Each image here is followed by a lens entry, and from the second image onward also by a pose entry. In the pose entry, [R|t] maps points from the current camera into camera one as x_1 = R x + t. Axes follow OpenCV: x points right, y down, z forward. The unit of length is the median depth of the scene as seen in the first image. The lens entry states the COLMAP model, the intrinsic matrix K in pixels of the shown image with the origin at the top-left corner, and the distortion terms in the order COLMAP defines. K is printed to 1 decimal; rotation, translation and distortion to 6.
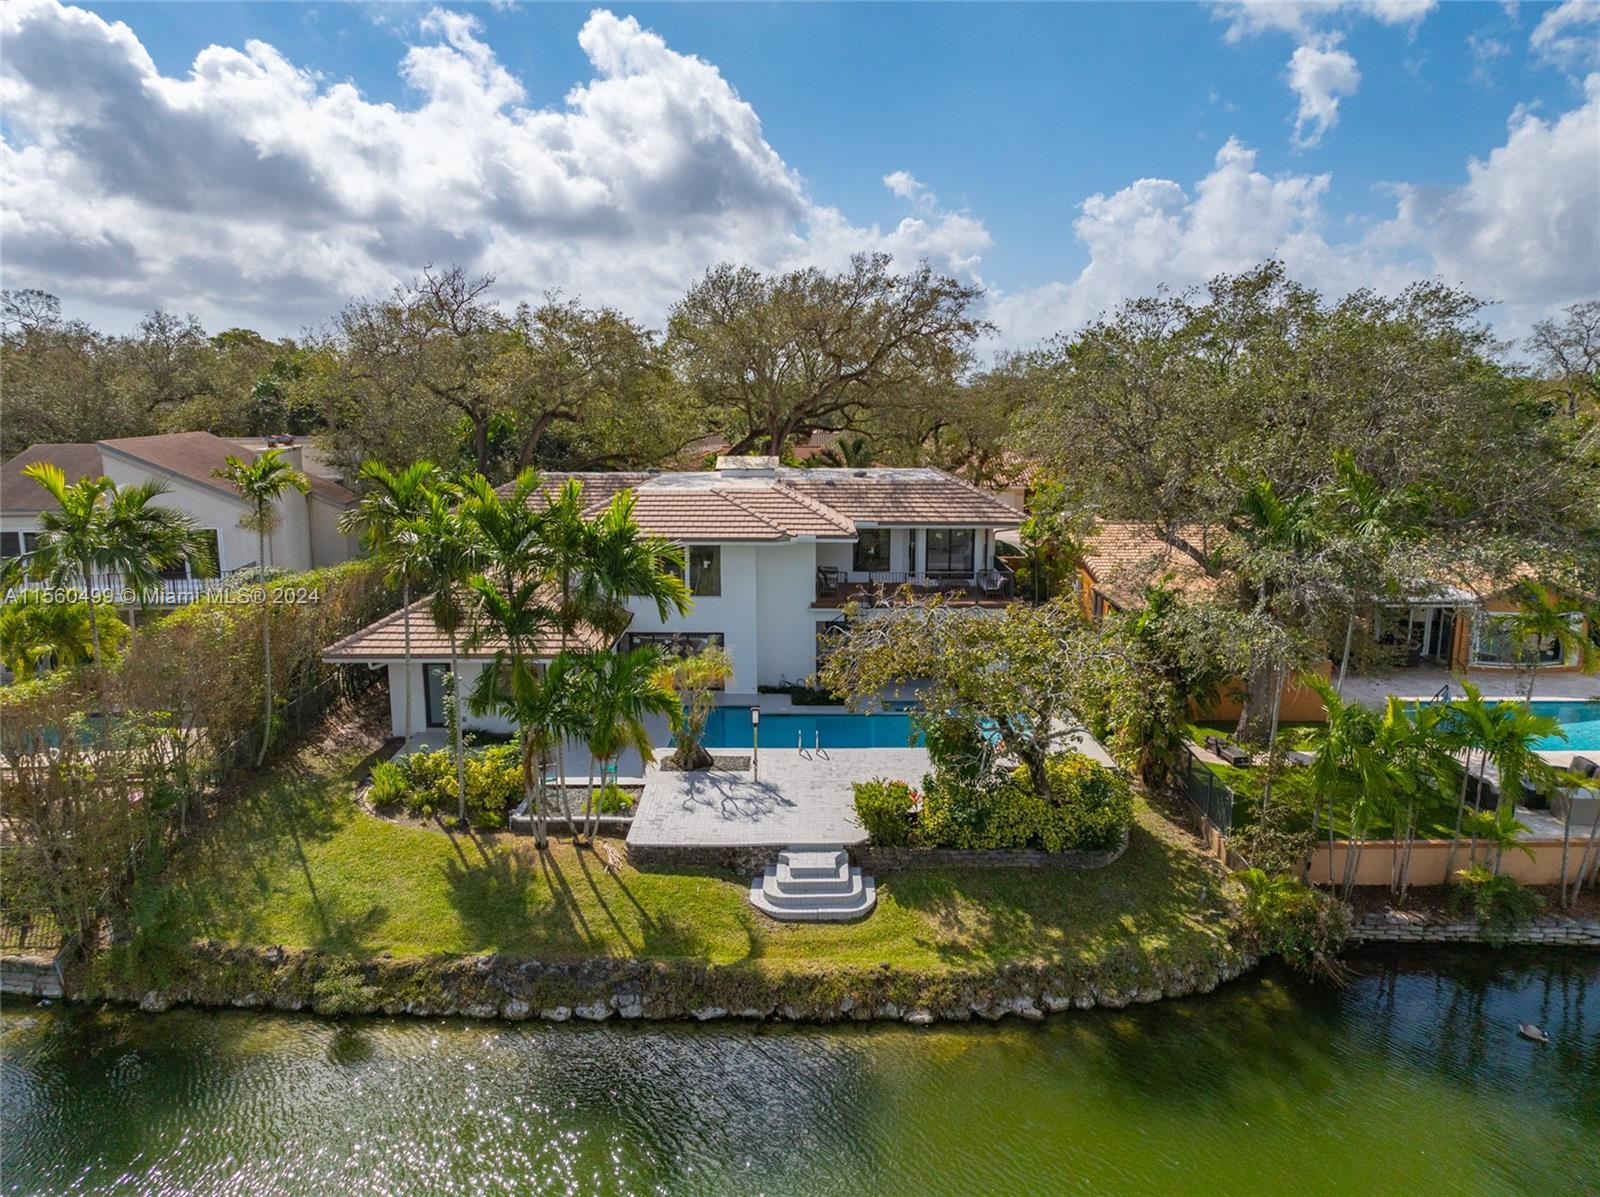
lens RADIAL K [[1123.5, 0, 798.8], [0, 1123.5, 602.7], [0, 0, 1]] dist [-0.041068, 0.007255]
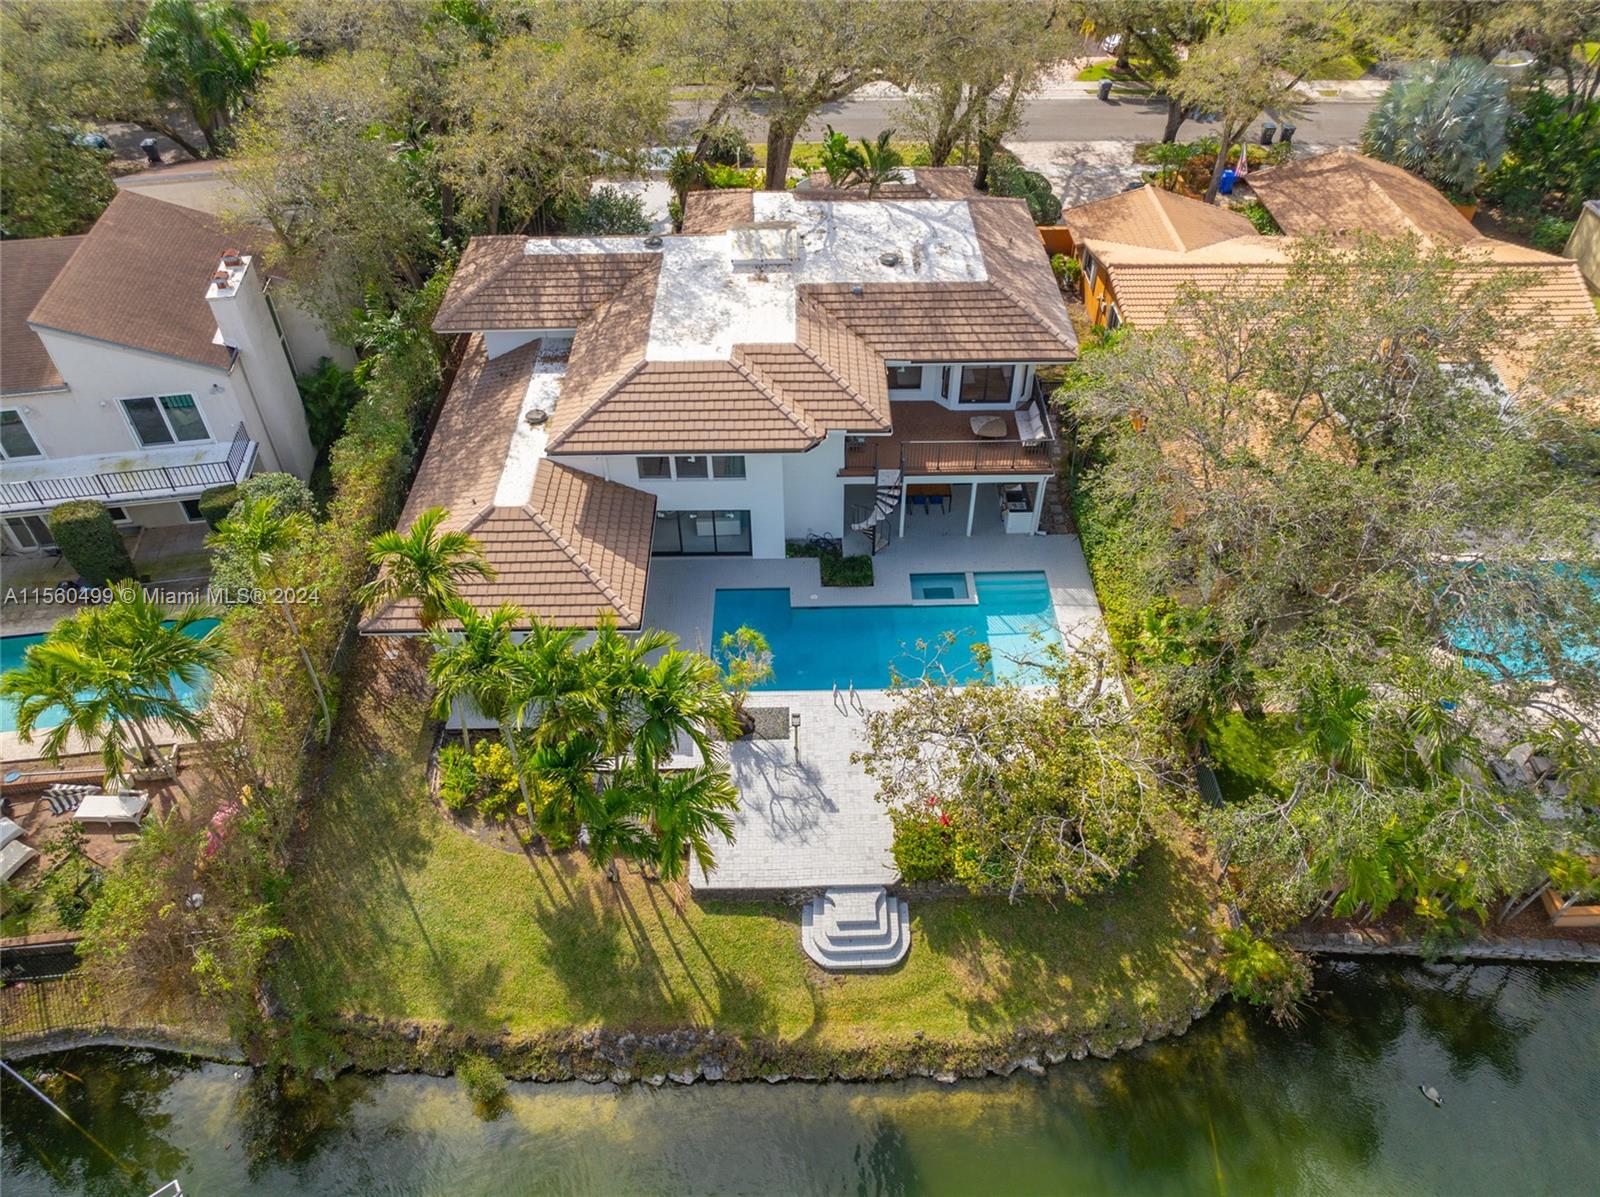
lens RADIAL K [[1123.5, 0, 803.2], [0, 1123.5, 598.7], [0, 0, 1]] dist [-0.041068, 0.007255]
pose [[0.999827, -0.018558, 0.001599, -0.037883], [0.014793, 0.843286, 0.537262, -0.660529], [-0.011319, -0.537145, 0.843414, 0.210729]]
